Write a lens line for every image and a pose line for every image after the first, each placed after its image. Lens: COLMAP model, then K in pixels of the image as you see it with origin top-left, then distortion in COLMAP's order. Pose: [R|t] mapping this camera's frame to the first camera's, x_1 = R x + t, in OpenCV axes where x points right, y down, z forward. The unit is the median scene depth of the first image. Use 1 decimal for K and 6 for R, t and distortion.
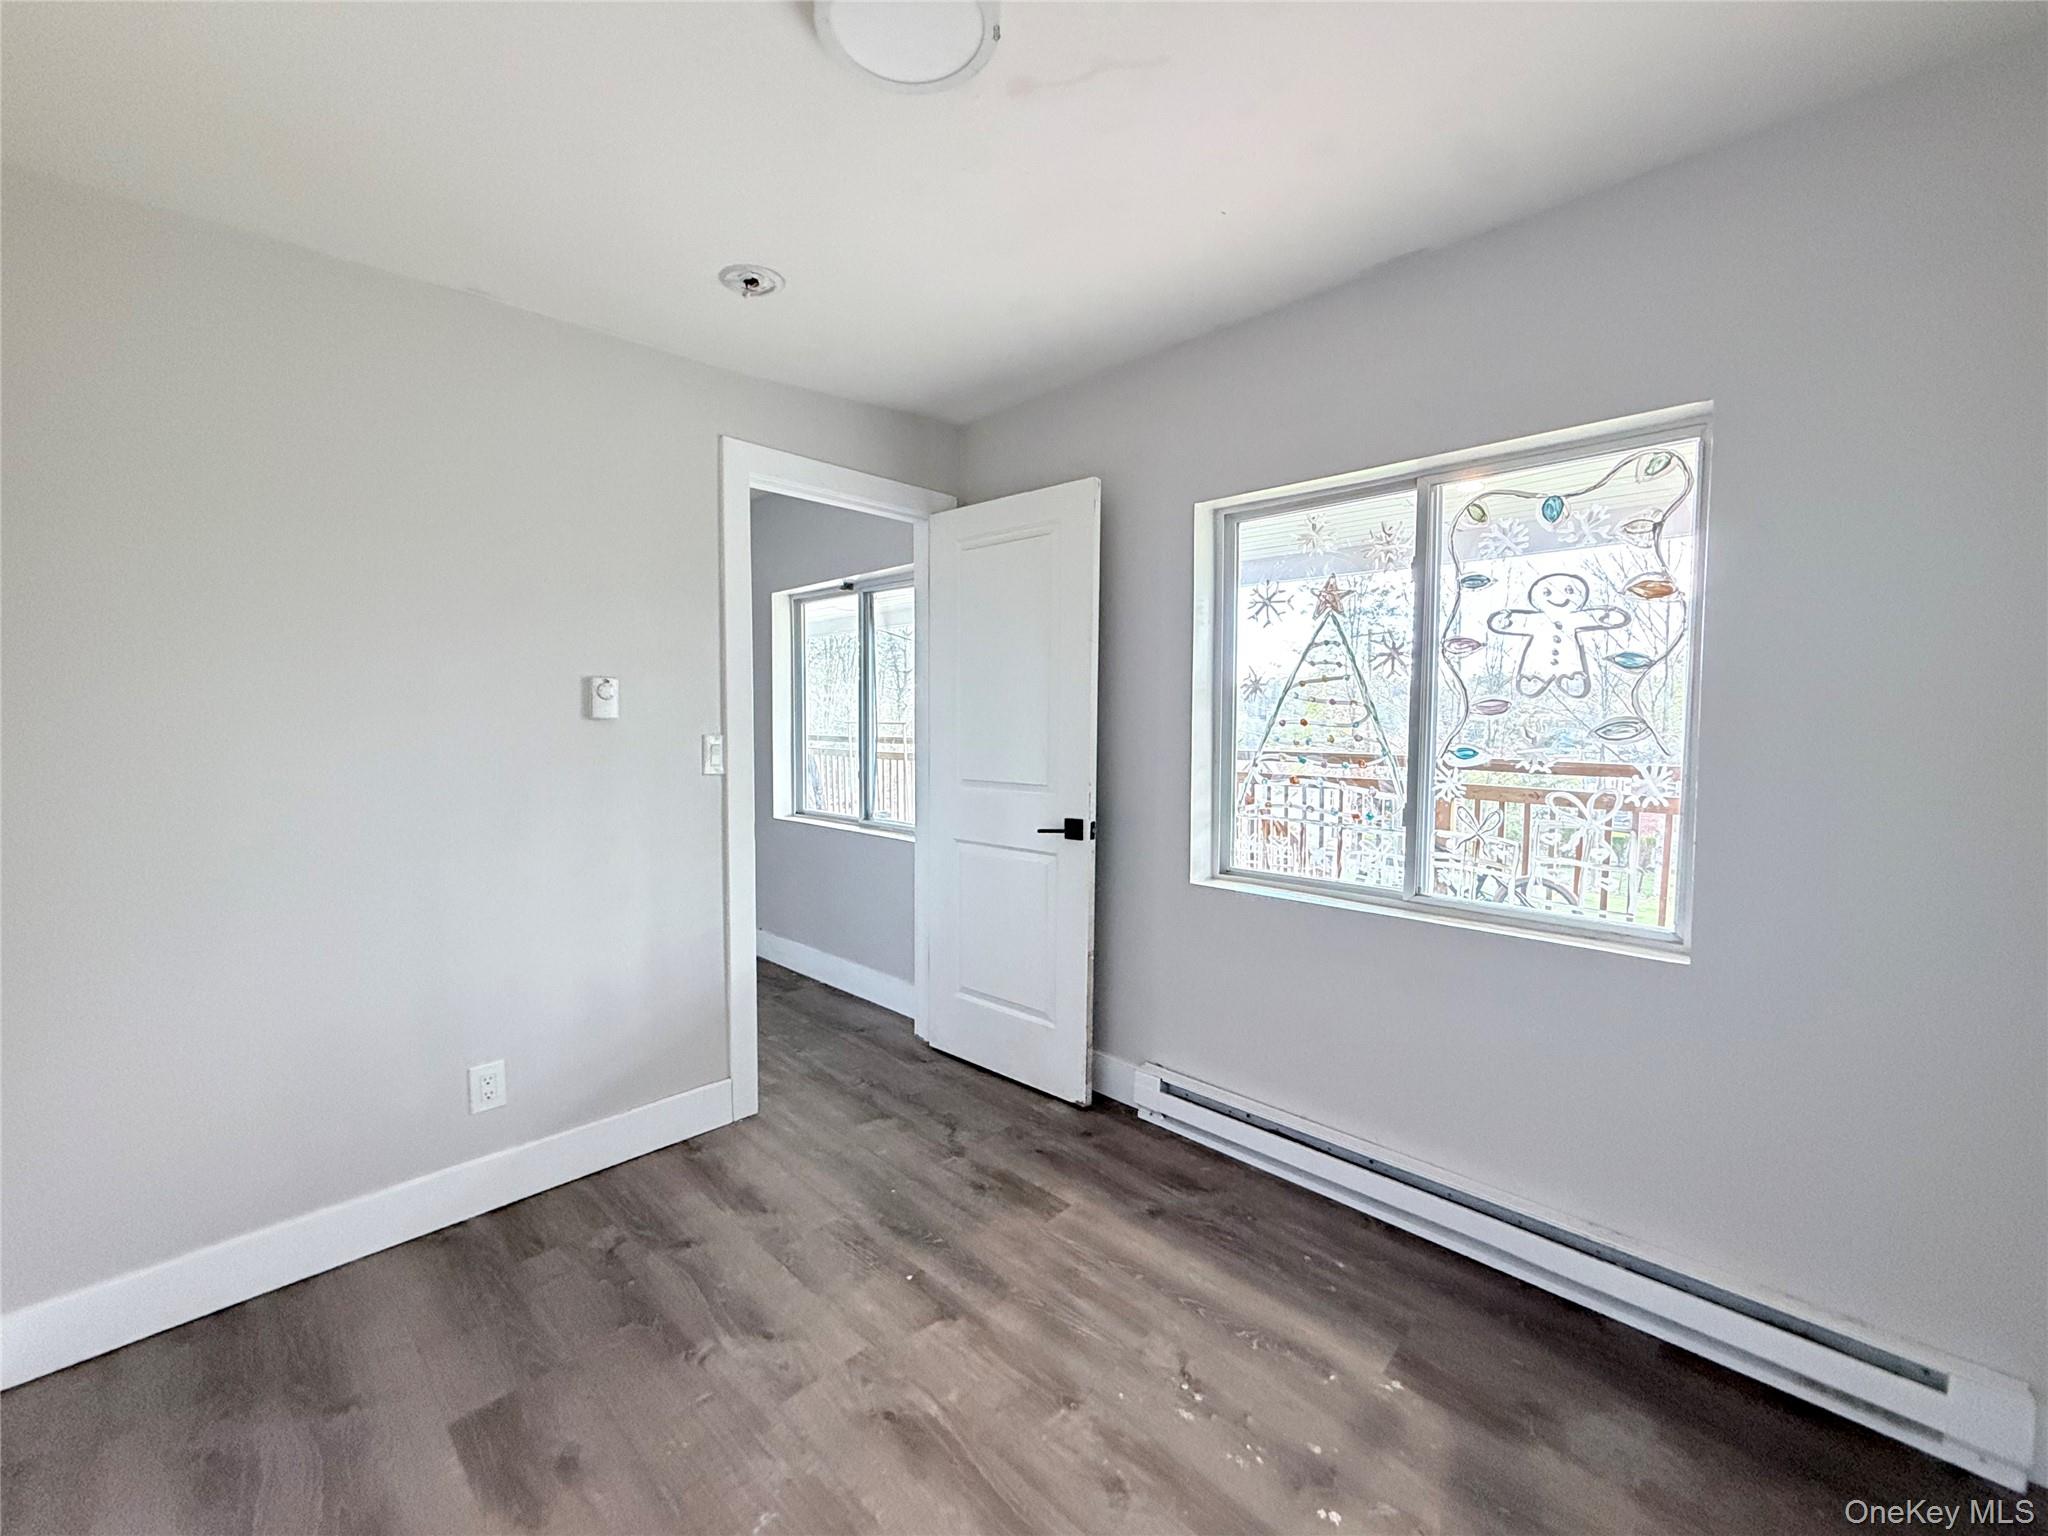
lens RADIAL K [[815.9, 0, 1011.7], [0, 815.9, 766.4], [0, 0, 1]] dist [0.000872, 0.000132]
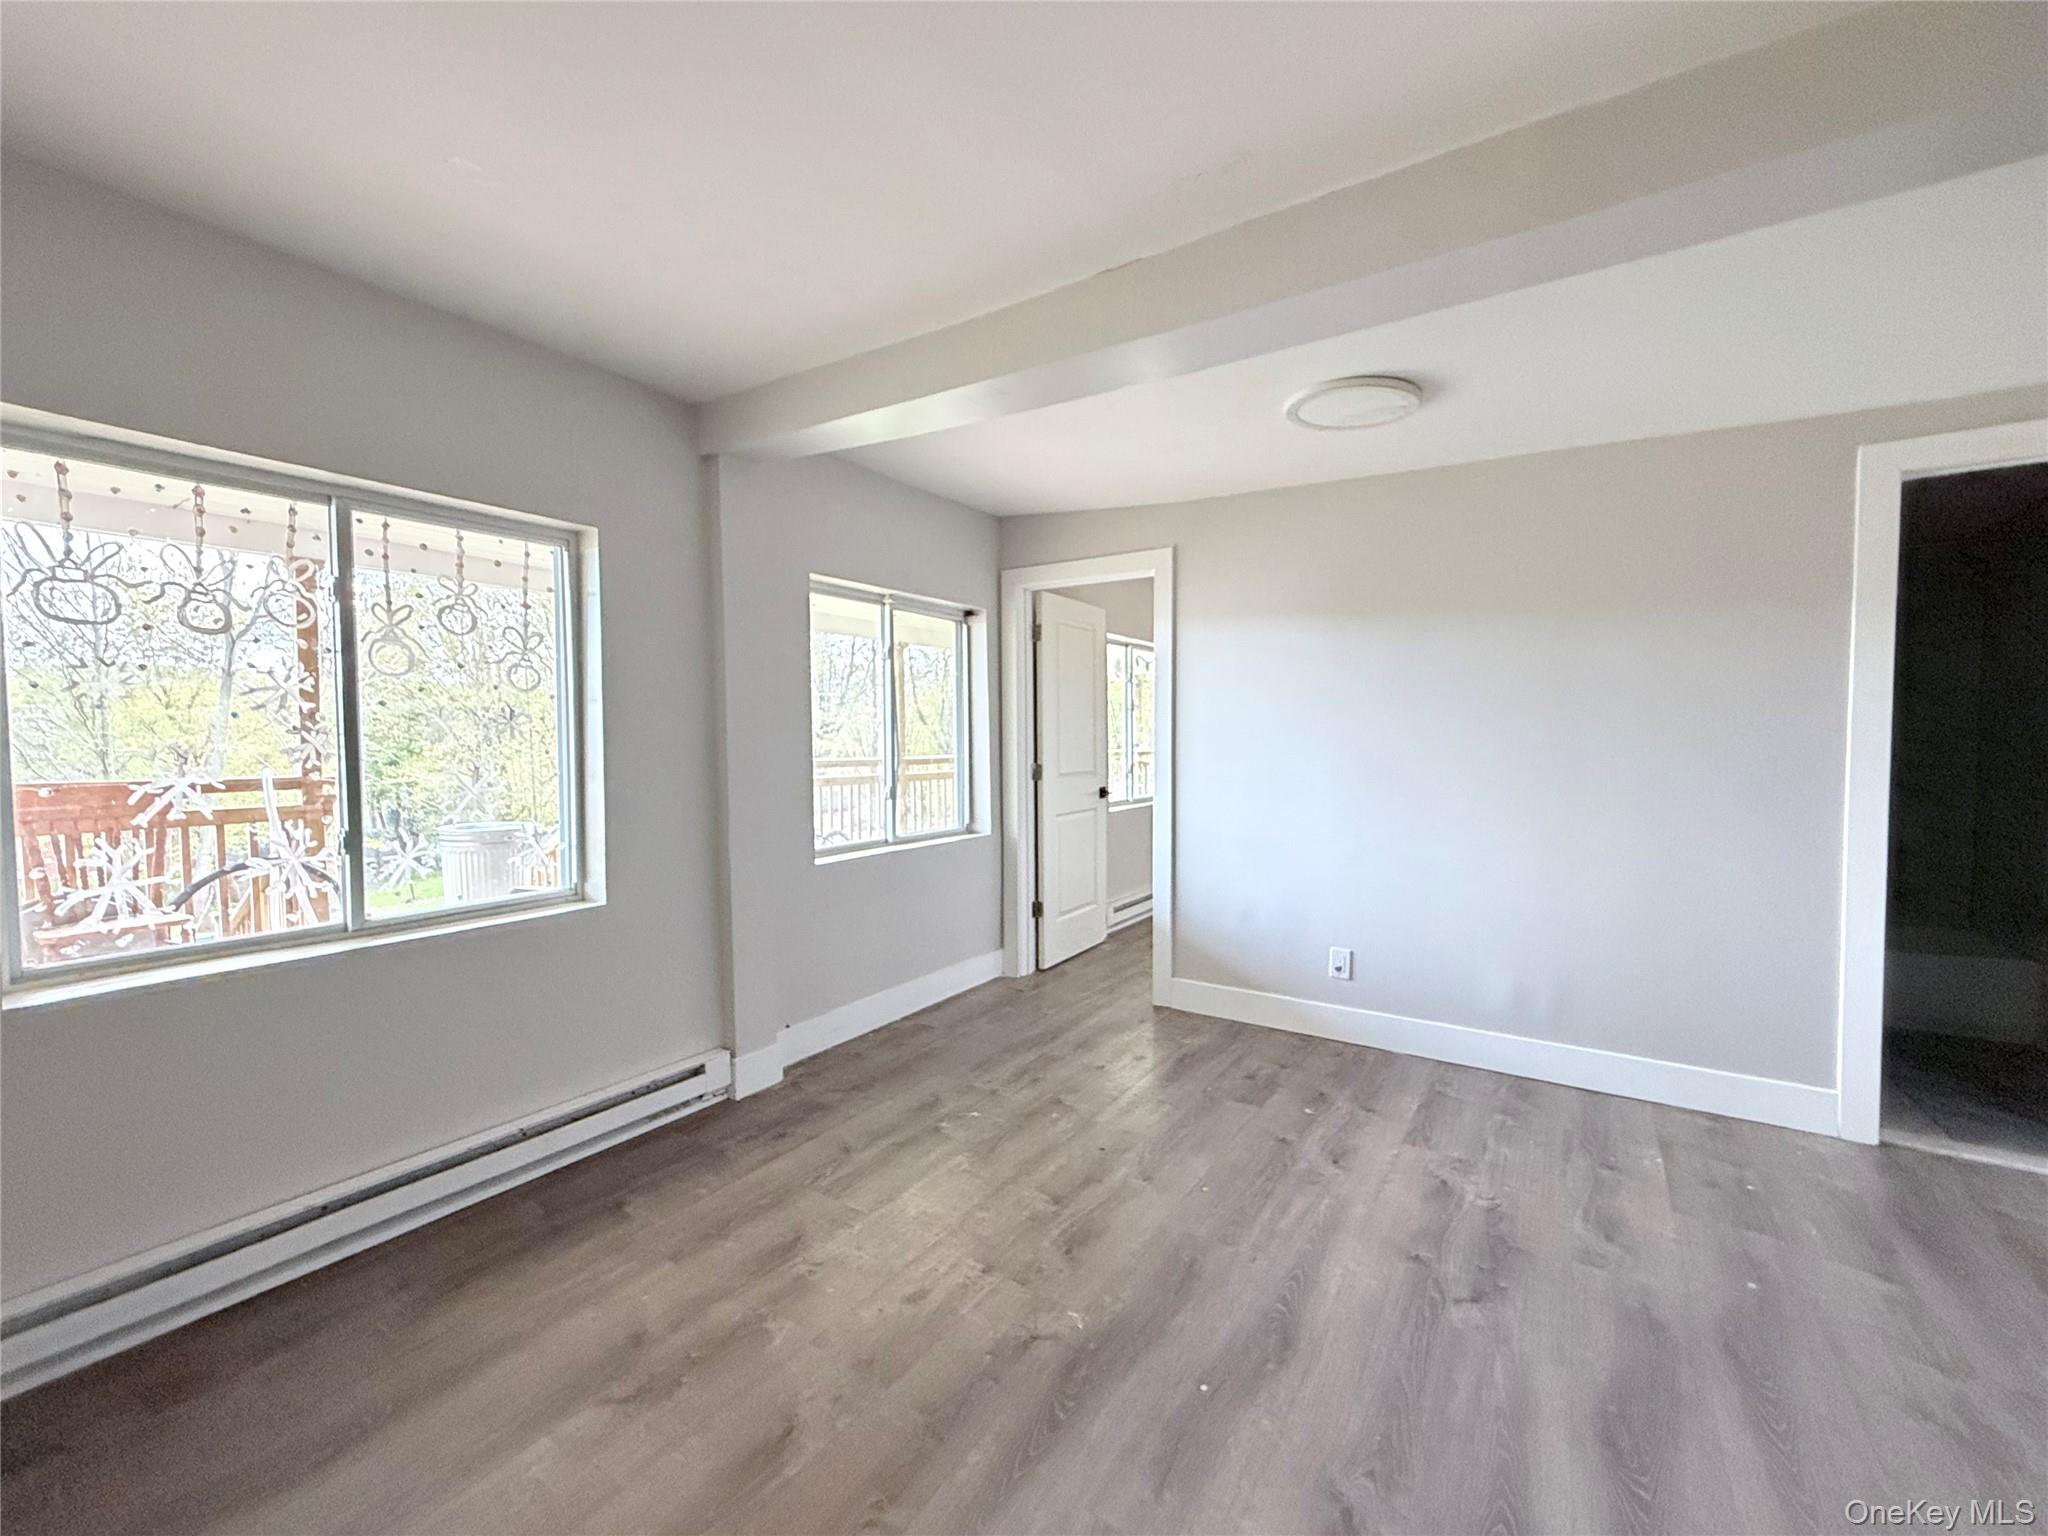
lens RADIAL K [[815.9, 0, 1017.6], [0, 815.9, 773.4], [0, 0, 1]] dist [0.000872, 0.000132]
pose [[-0.169813, -0.046484, 0.984379, -2.336325], [0.062771, 0.996348, 0.057878, -0.127338], [-0.983475, 0.071619, -0.166276, 2.005994]]
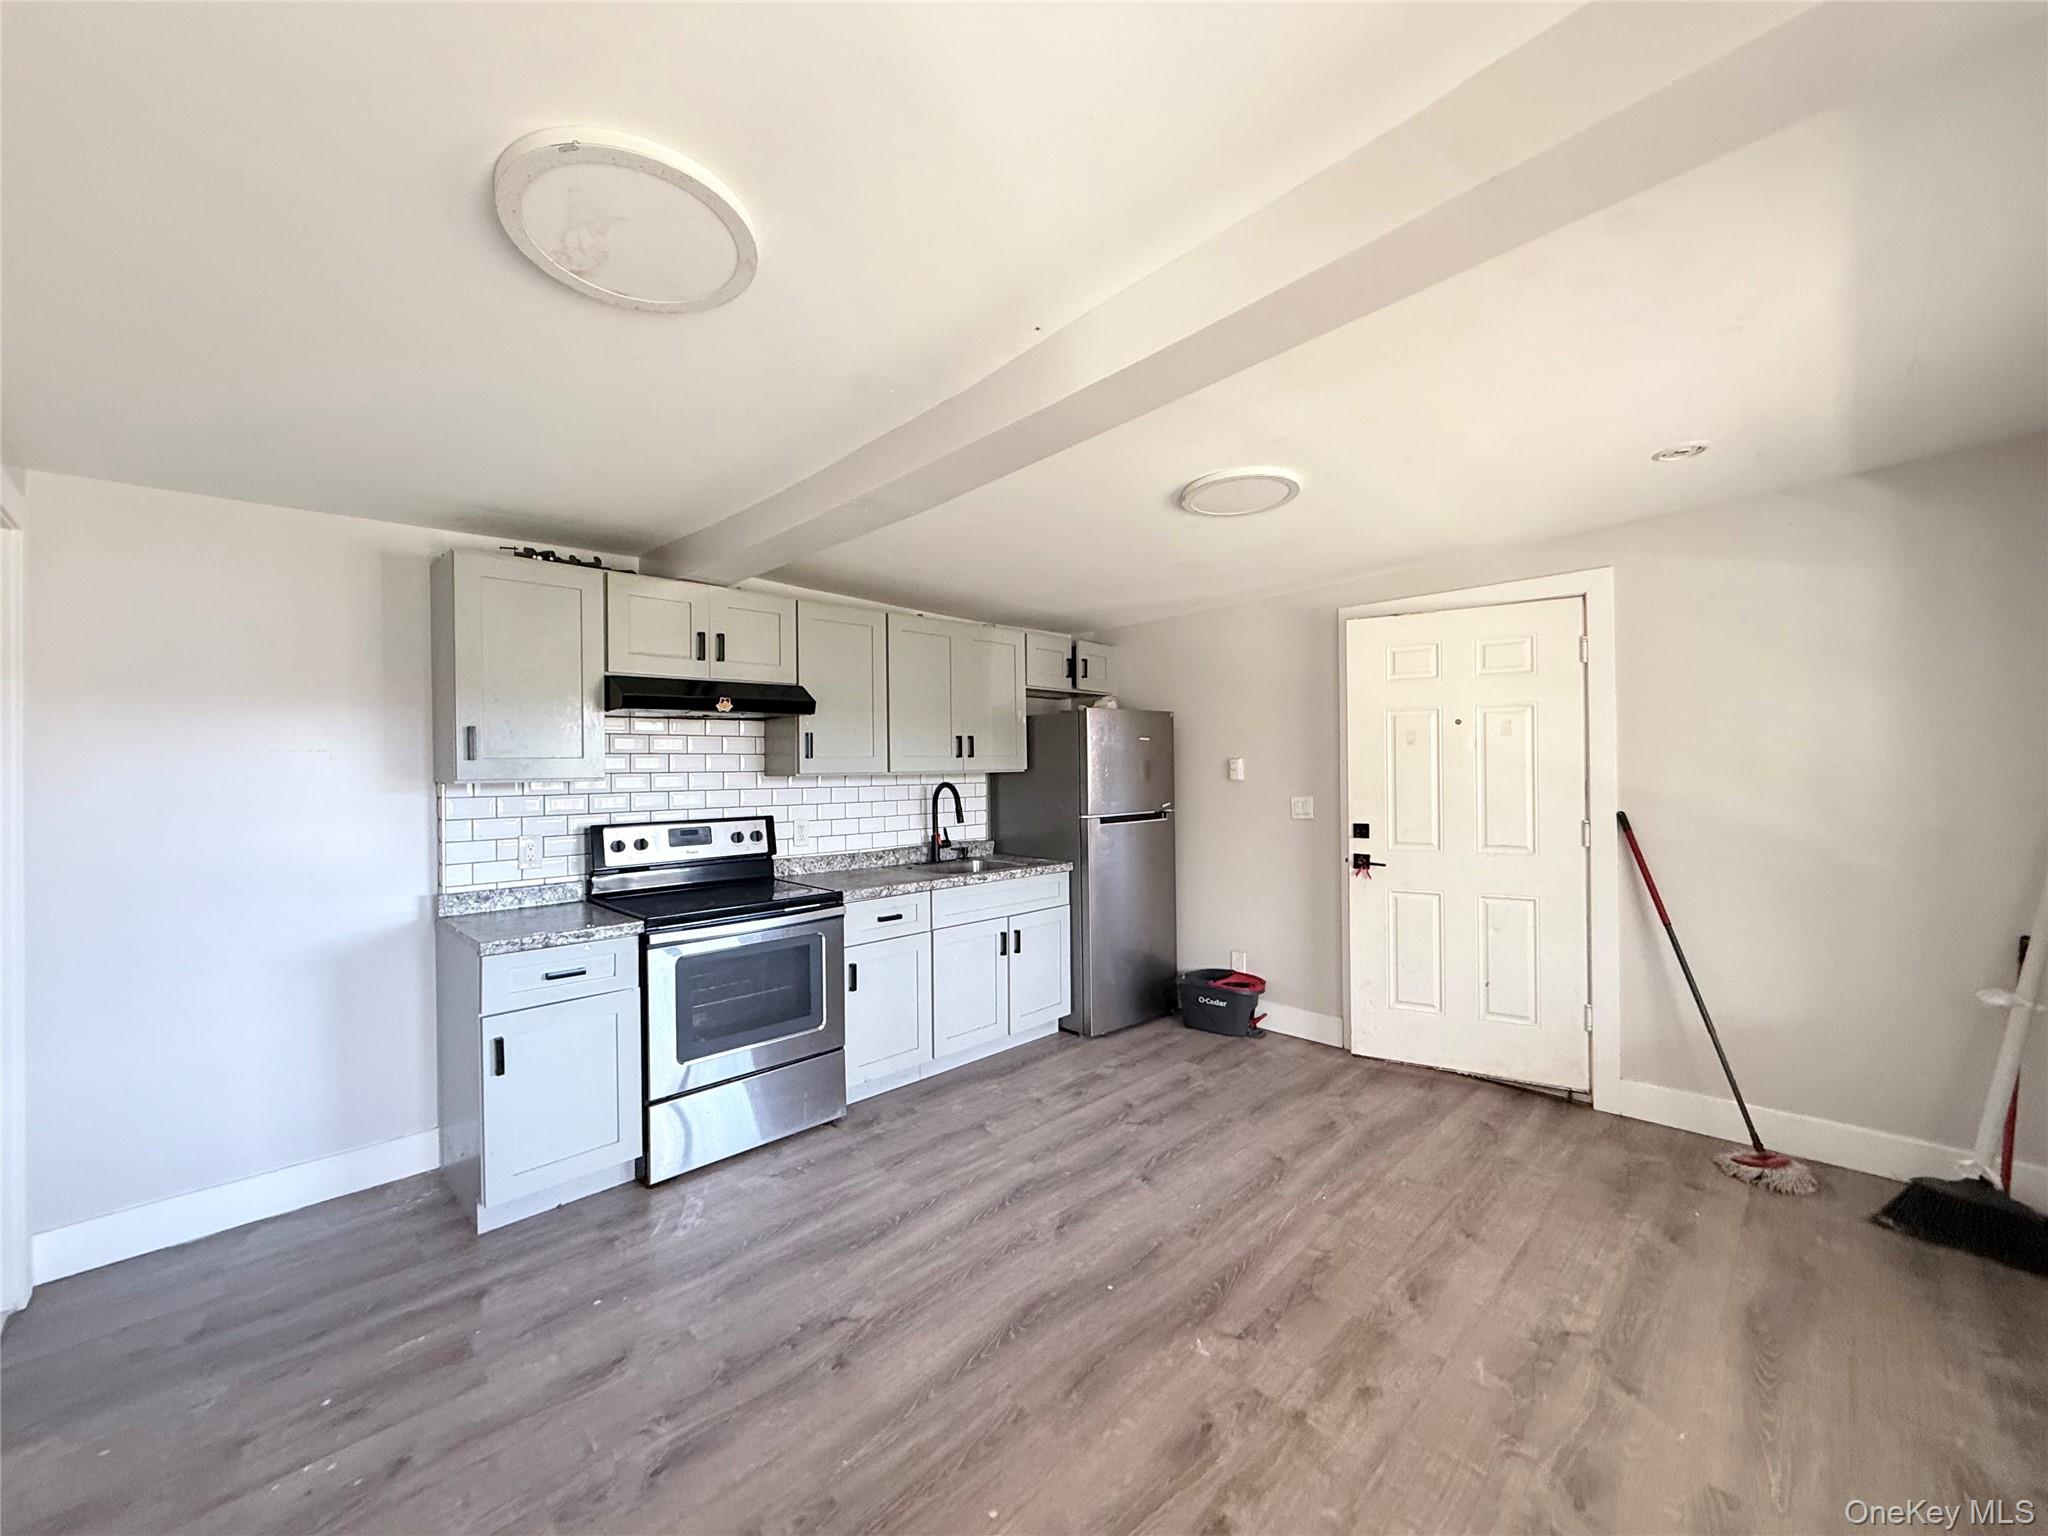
lens RADIAL K [[815.9, 0, 1019.2], [0, 815.9, 768.2], [0, 0, 1]] dist [0.000872, 0.000132]
pose [[-0.018310, -0.003591, -0.999826, -0.484358], [-0.050540, 0.998718, -0.002661, -0.163493], [0.998554, 0.050483, -0.018468, 1.595099]]
